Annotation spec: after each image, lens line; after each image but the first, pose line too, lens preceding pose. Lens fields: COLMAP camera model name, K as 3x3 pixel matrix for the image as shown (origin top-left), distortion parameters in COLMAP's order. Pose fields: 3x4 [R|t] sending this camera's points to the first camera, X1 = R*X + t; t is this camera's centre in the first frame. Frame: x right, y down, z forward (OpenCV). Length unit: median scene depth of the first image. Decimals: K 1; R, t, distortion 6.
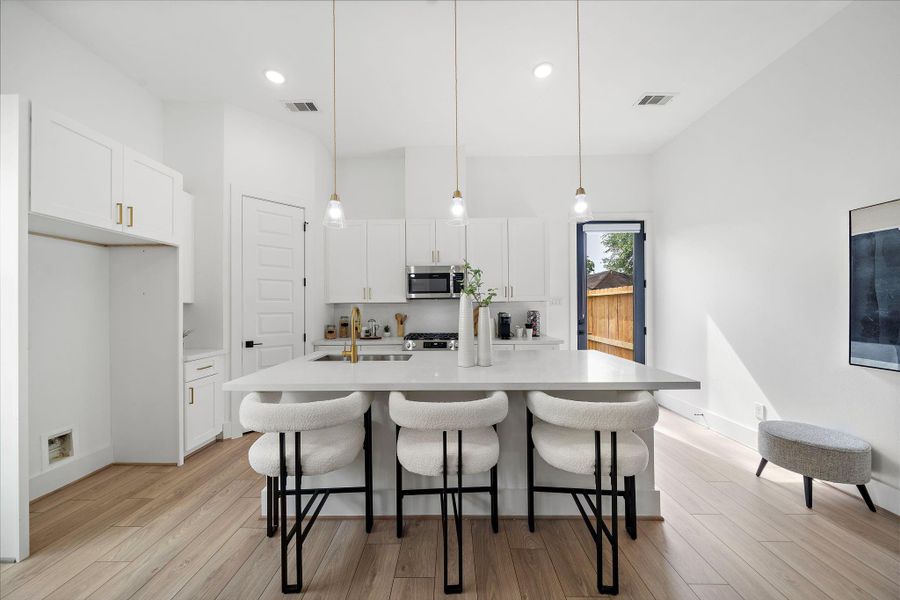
lens RADIAL K [[306.3, 0, 441.3], [0, 306.3, 307.4], [0, 0, 1]] dist [0.000201, 0.000256]
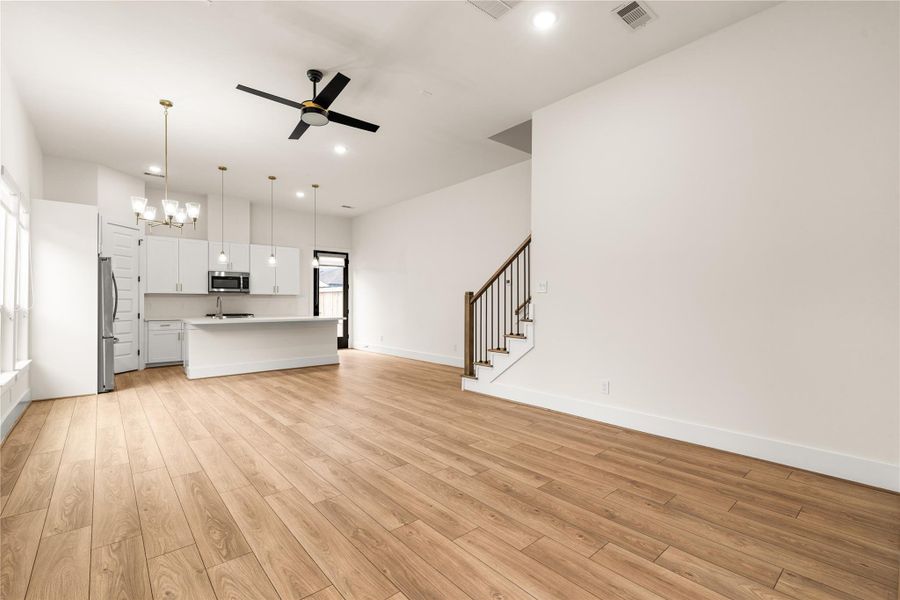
lens RADIAL K [[404.5, 0, 448.2], [0, 404.5, 297.3], [0, 0, 1]] dist [-0.007580, 0.003435]
pose [[0.742275, 0.013225, 0.669965, -0.641265], [-0.002602, 0.999855, -0.016854, 0.035627], [-0.670091, 0.010767, 0.742201, -1.470426]]
